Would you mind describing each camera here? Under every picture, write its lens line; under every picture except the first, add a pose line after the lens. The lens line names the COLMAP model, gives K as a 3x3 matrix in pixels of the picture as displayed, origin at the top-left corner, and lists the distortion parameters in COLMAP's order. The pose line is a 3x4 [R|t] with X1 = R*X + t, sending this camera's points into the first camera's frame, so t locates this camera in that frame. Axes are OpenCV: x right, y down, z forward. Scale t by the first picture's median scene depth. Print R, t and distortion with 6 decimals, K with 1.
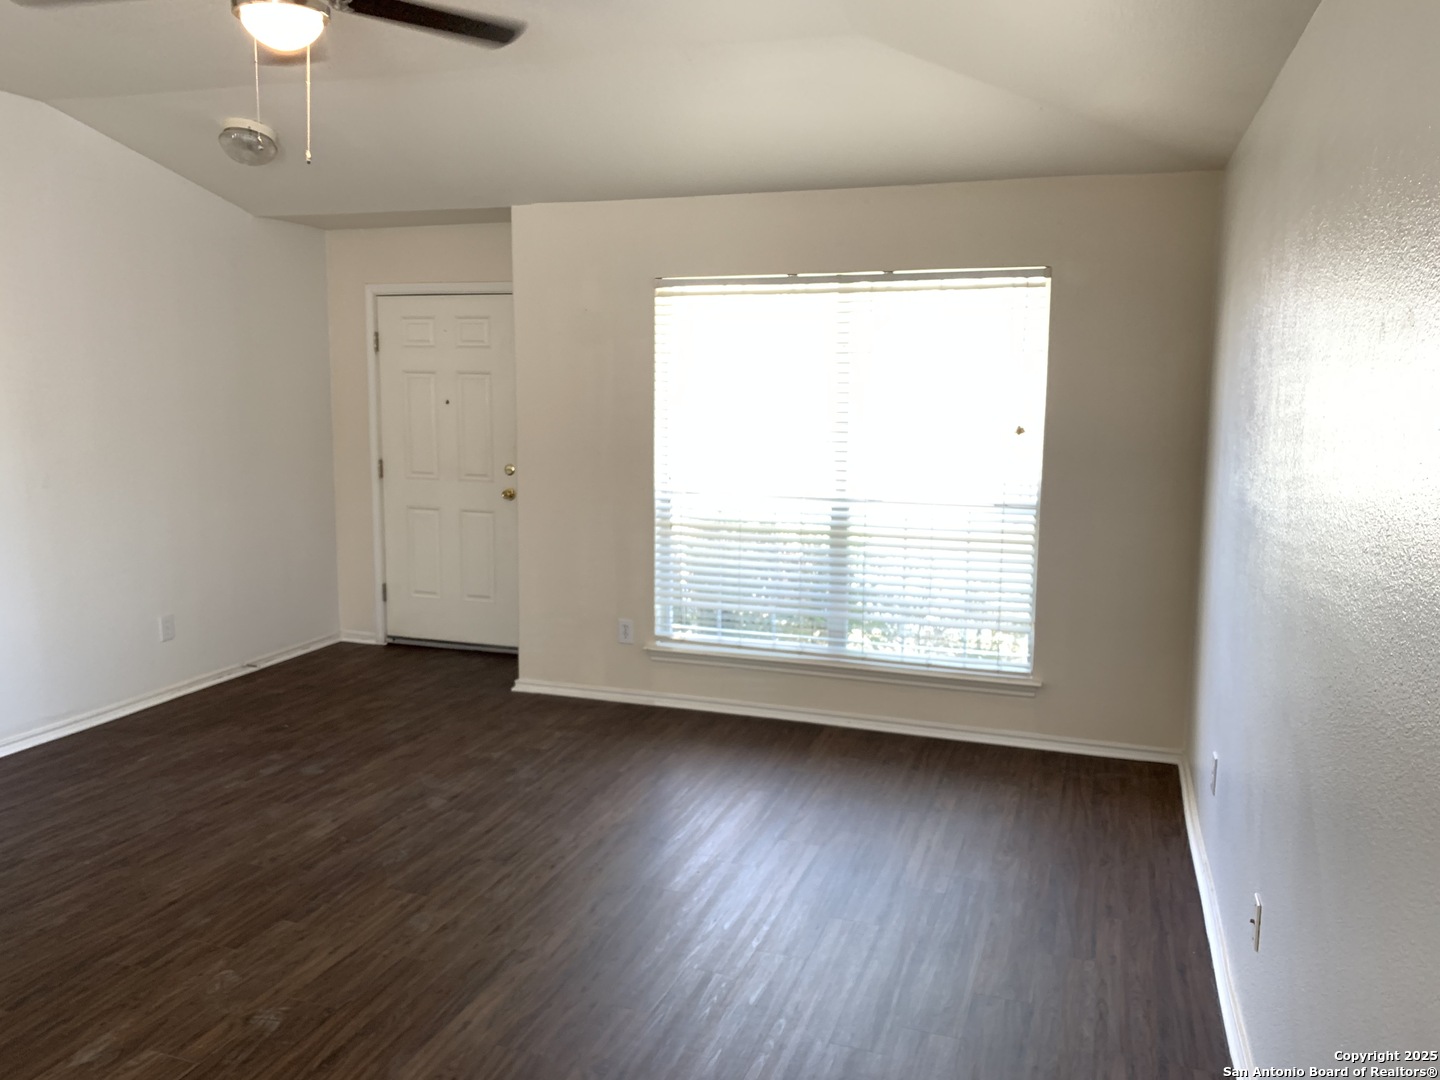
lens RADIAL K [[1104.0, 0, 714.3], [0, 1104.0, 536.4], [0, 0, 1]] dist [0.027503, -0.021116]
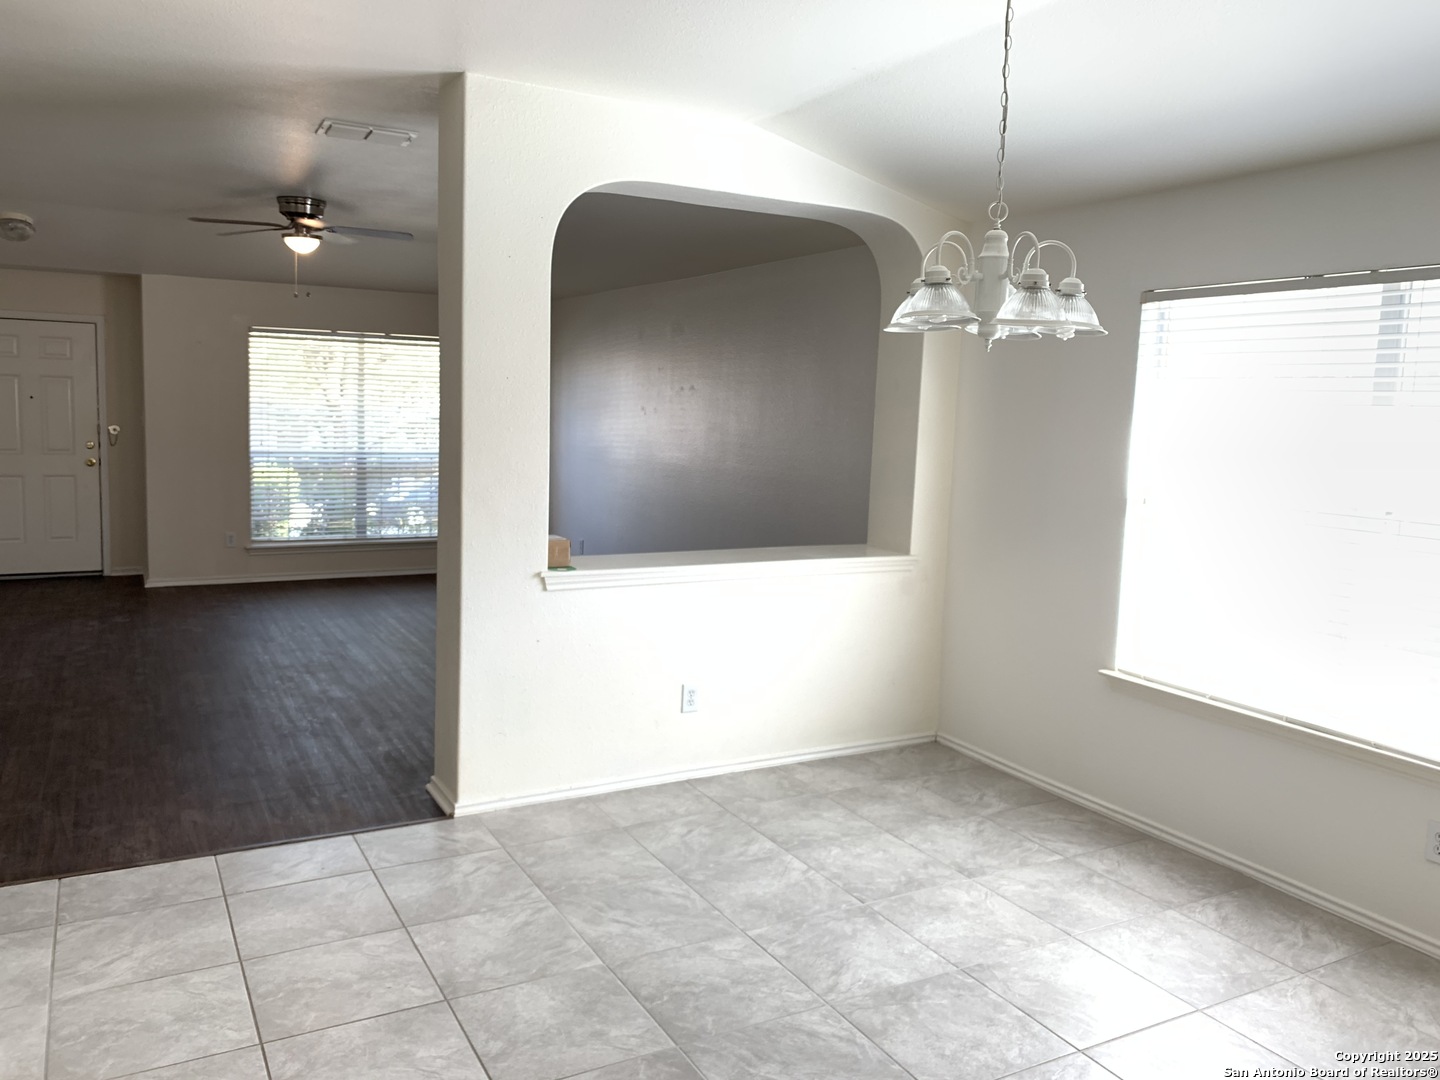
lens RADIAL K [[1104.0, 0, 698.9], [0, 1104.0, 514.3], [0, 0, 1]] dist [0.027503, -0.021116]
pose [[0.672960, -0.066314, 0.736700, -0.970318], [0.081288, 0.996571, 0.015451, 0.095122], [-0.735198, 0.049487, 0.676043, -0.731422]]
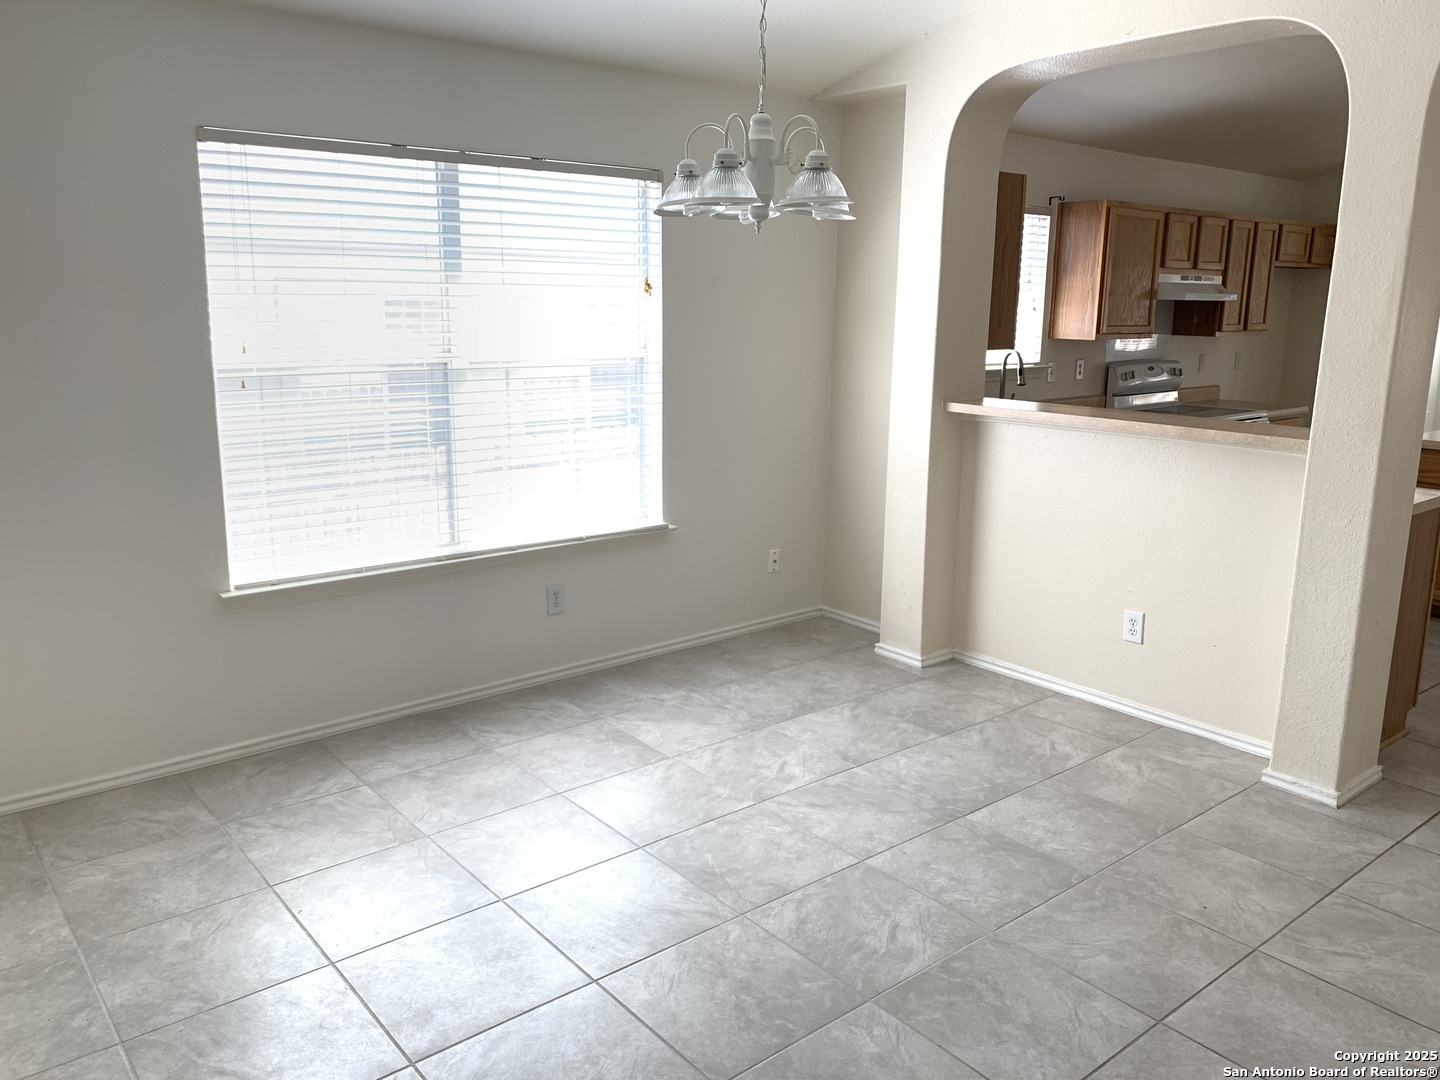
lens RADIAL K [[1104.0, 0, 733.2], [0, 1104.0, 527.9], [0, 0, 1]] dist [0.027503, -0.021116]
pose [[-0.856654, -0.132016, 0.498714, -0.748607], [0.048644, 0.941726, 0.332844, -0.016743], [-0.513592, 0.309392, -0.800312, 0.078348]]
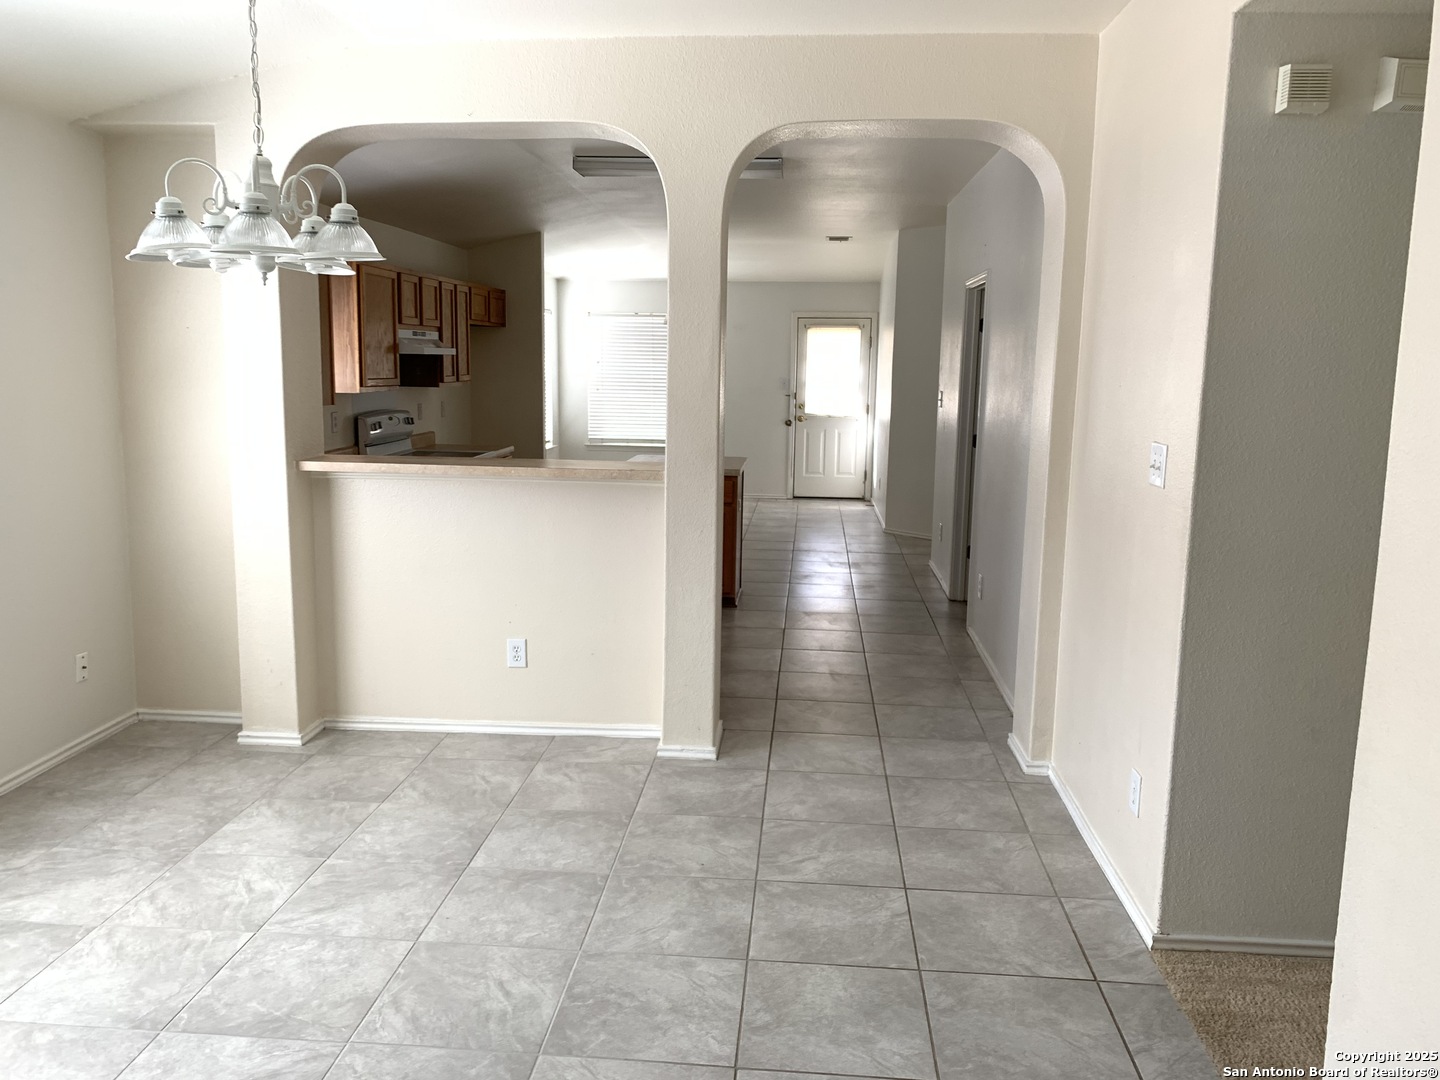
lens RADIAL K [[1104.0, 0, 705.7], [0, 1104.0, 535.6], [0, 0, 1]] dist [0.027503, -0.021116]
pose [[-0.970915, 0.018749, -0.238691, -0.521616], [-0.054056, 0.954023, 0.294819, -0.021706], [0.233244, 0.299147, -0.925261, 0.126181]]
